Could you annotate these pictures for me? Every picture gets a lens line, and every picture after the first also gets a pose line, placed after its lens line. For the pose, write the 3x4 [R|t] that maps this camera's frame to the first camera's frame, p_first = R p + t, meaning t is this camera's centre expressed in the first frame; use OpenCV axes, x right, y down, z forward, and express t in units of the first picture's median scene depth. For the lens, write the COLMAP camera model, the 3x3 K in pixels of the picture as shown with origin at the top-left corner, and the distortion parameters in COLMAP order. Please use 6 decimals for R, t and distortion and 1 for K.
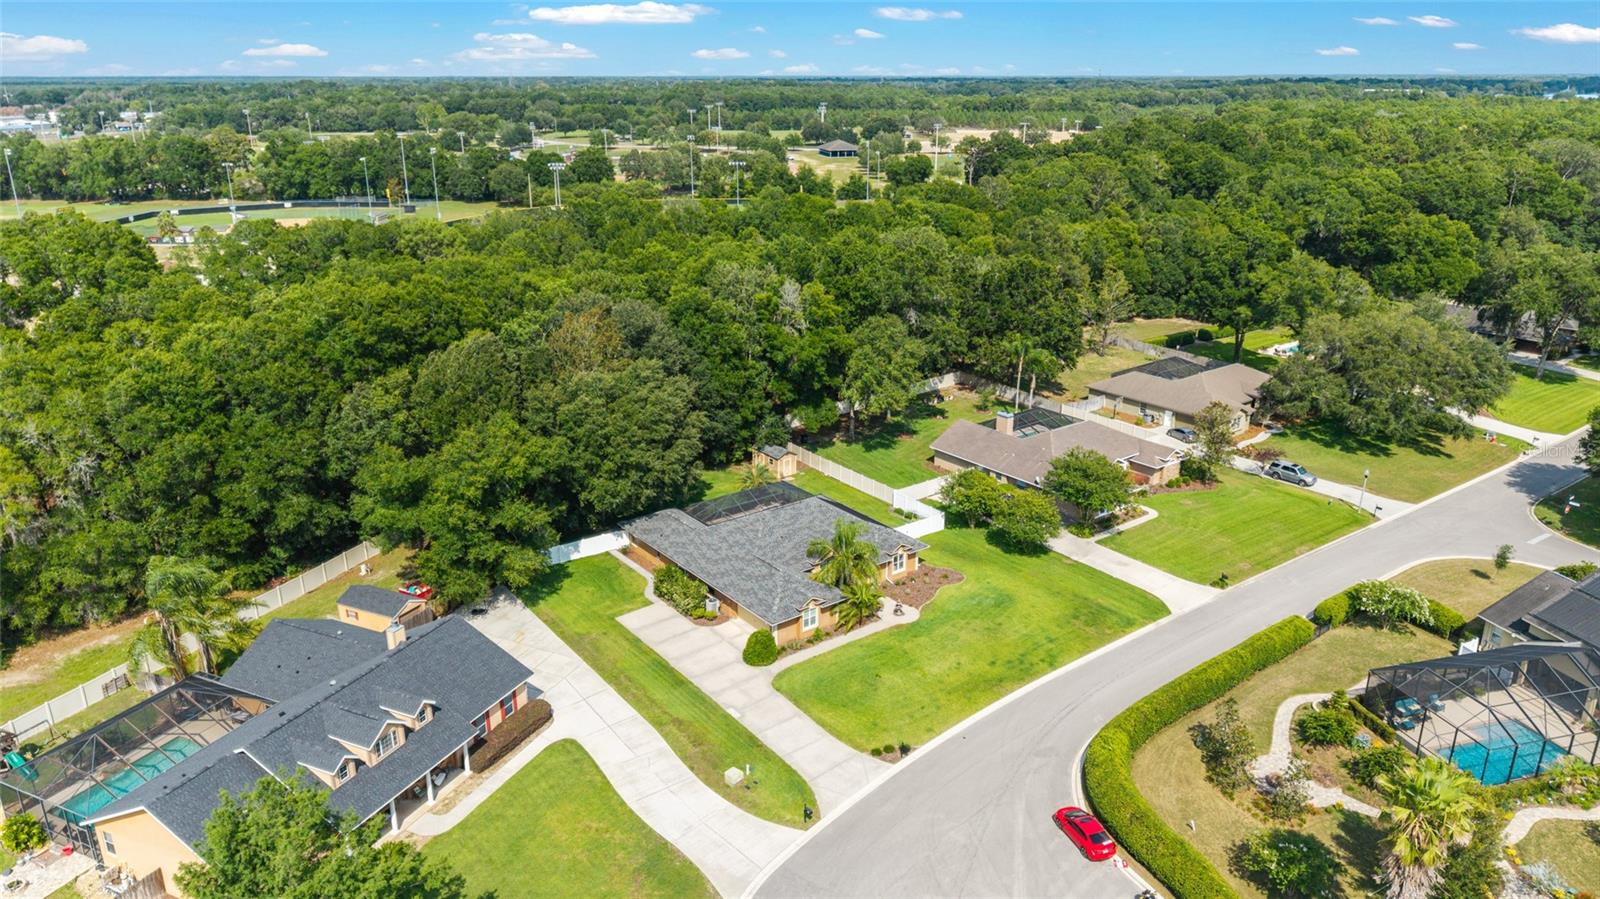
lens RADIAL K [[1079.5, 0, 795.9], [0, 1079.5, 448.0], [0, 0, 1]] dist [0.029908, -0.035014]
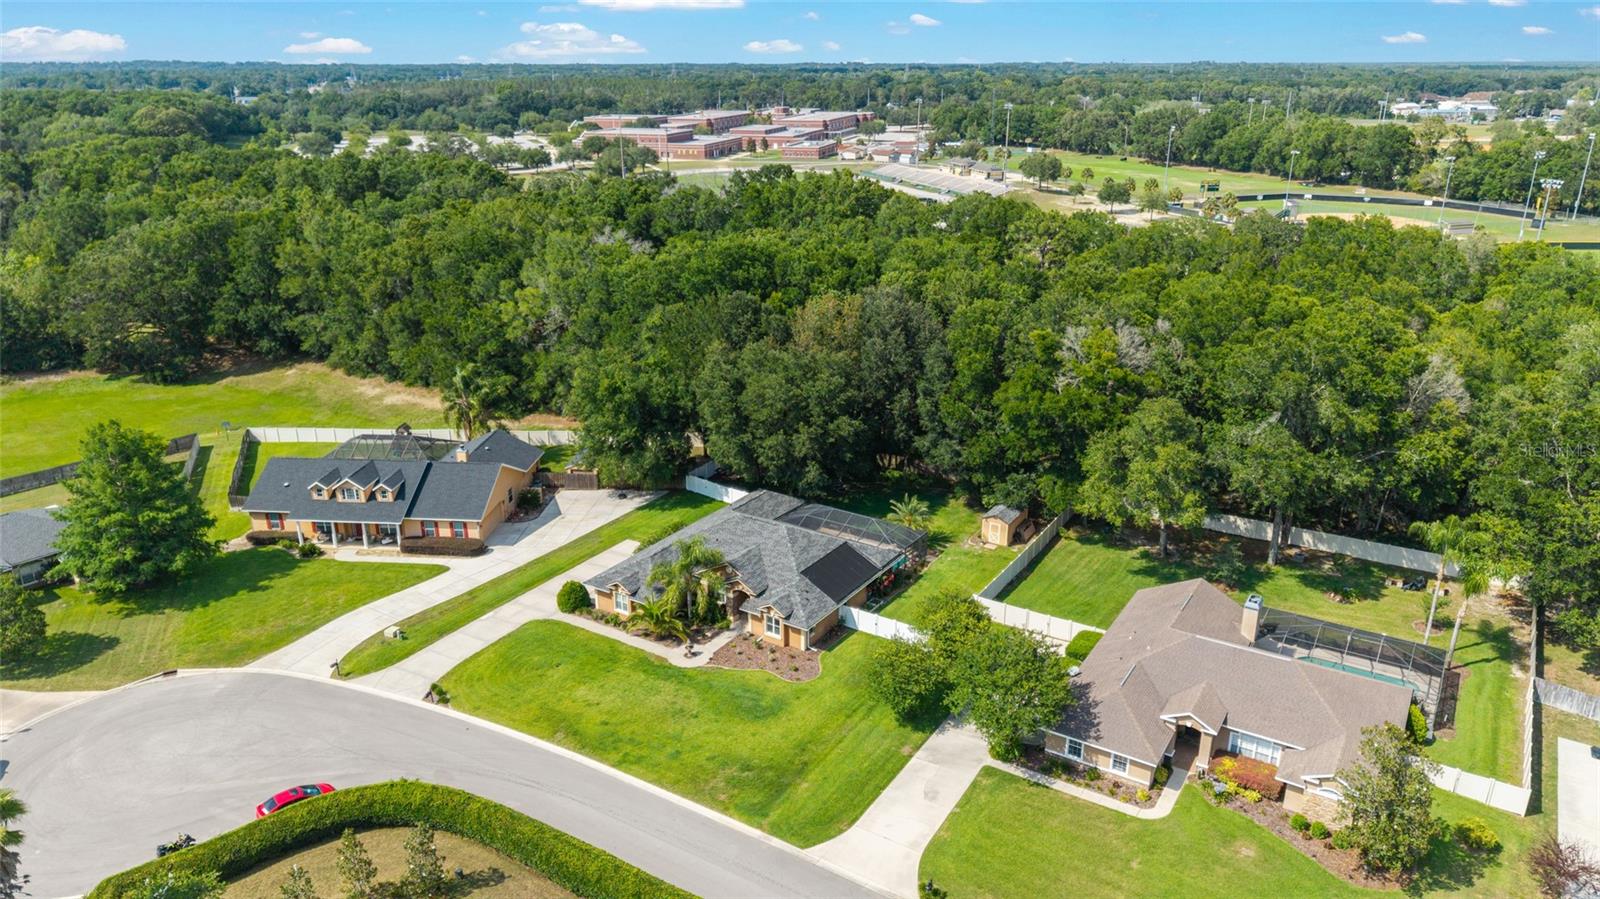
lens RADIAL K [[1079.5, 0, 795.9], [0, 1079.5, 448.0], [0, 0, 1]] dist [0.029908, -0.035014]
pose [[0.342562, 0.315774, -0.884838, 0.875398], [-0.305045, 0.928180, 0.213144, -0.232618], [0.888594, 0.196900, 0.414285, 0.653417]]
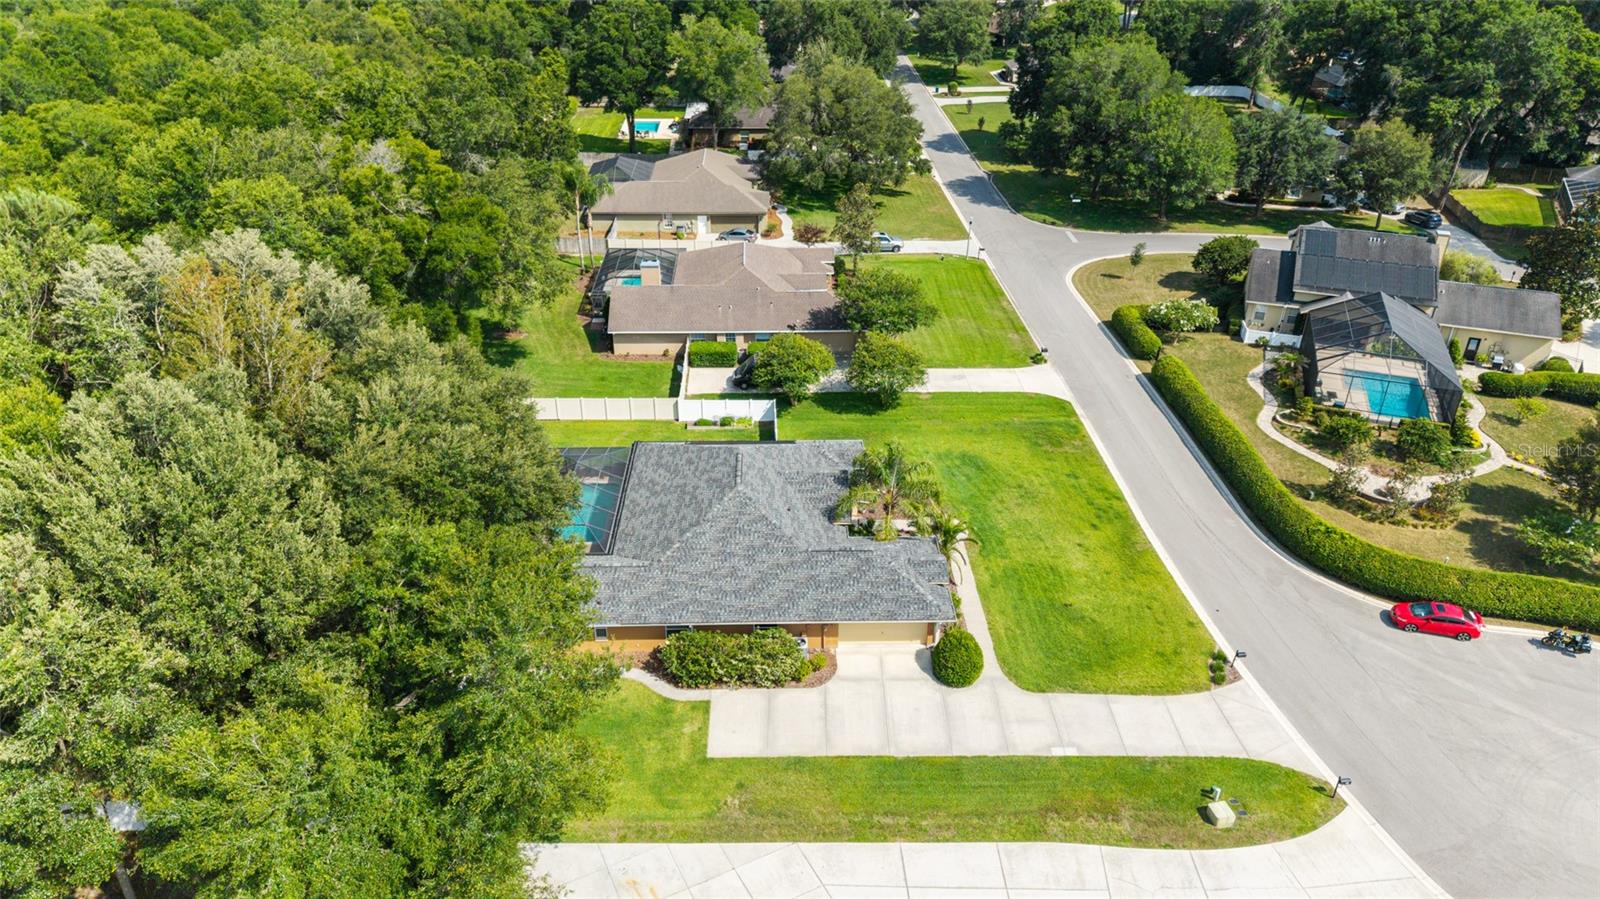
lens RADIAL K [[1072.6, 0, 794.3], [0, 1072.6, 455.0], [0, 0, 1]] dist [0.034558, -0.038811]
pose [[0.579477, -0.399457, 0.710380, -0.480911], [0.262214, 0.916679, 0.301567, -0.152553], [-0.771654, 0.011521, 0.635938, 0.584362]]
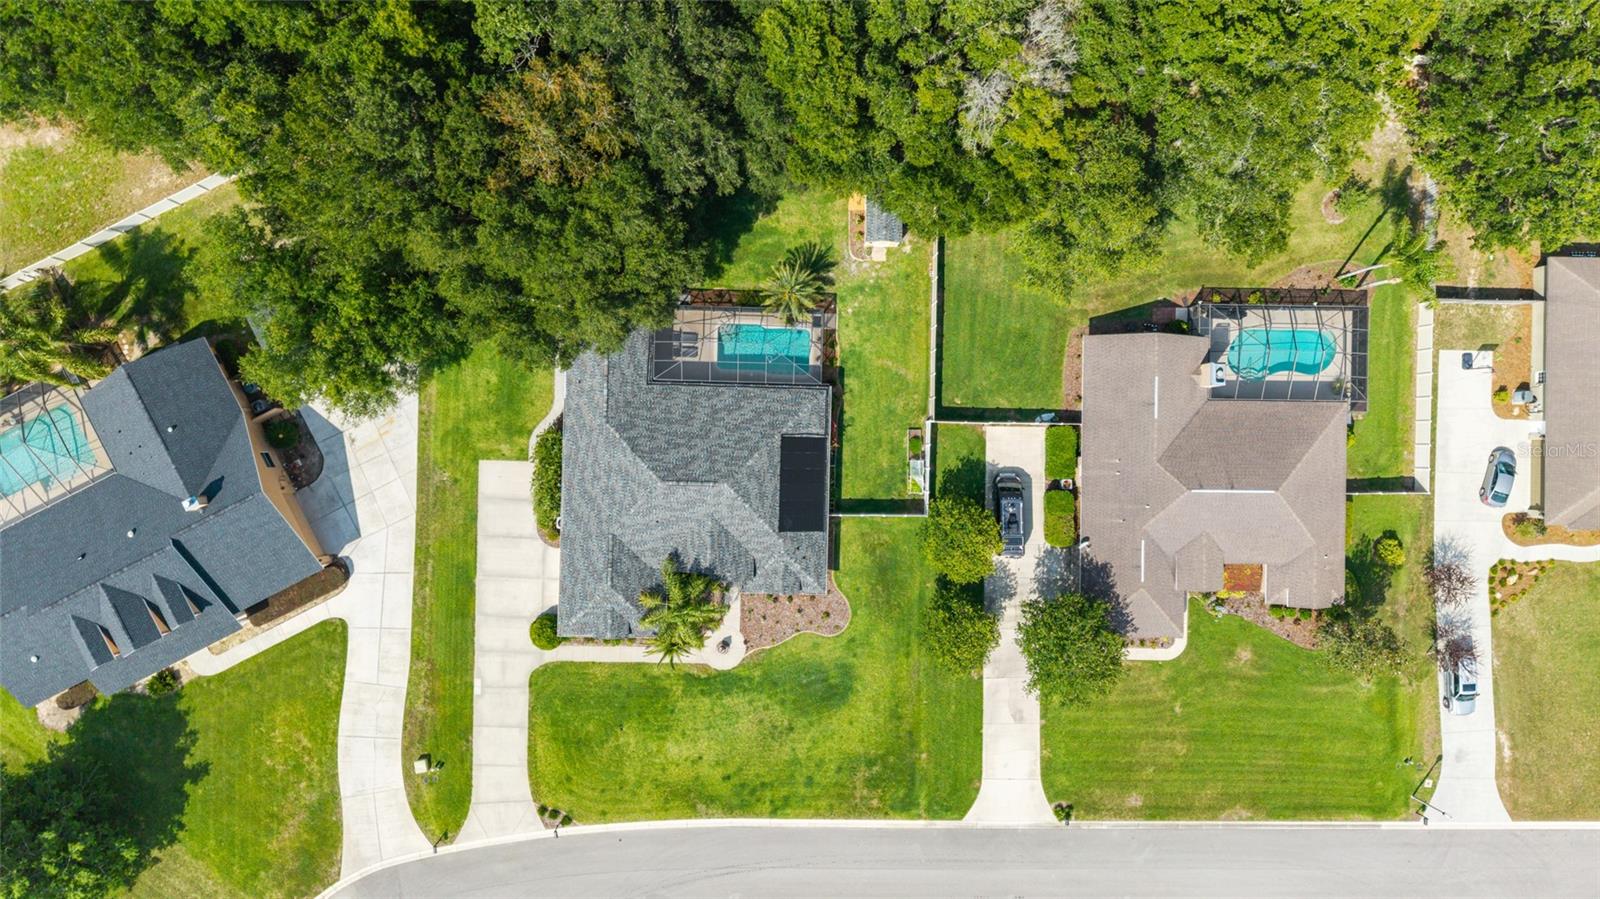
lens RADIAL K [[1072.6, 0, 794.3], [0, 1072.6, 455.0], [0, 0, 1]] dist [0.034558, -0.038811]
pose [[0.787917, 0.615606, 0.014702, 0.028239], [-0.220420, 0.259662, 0.940208, -0.760231], [0.574980, -0.744046, 0.340284, 0.832232]]
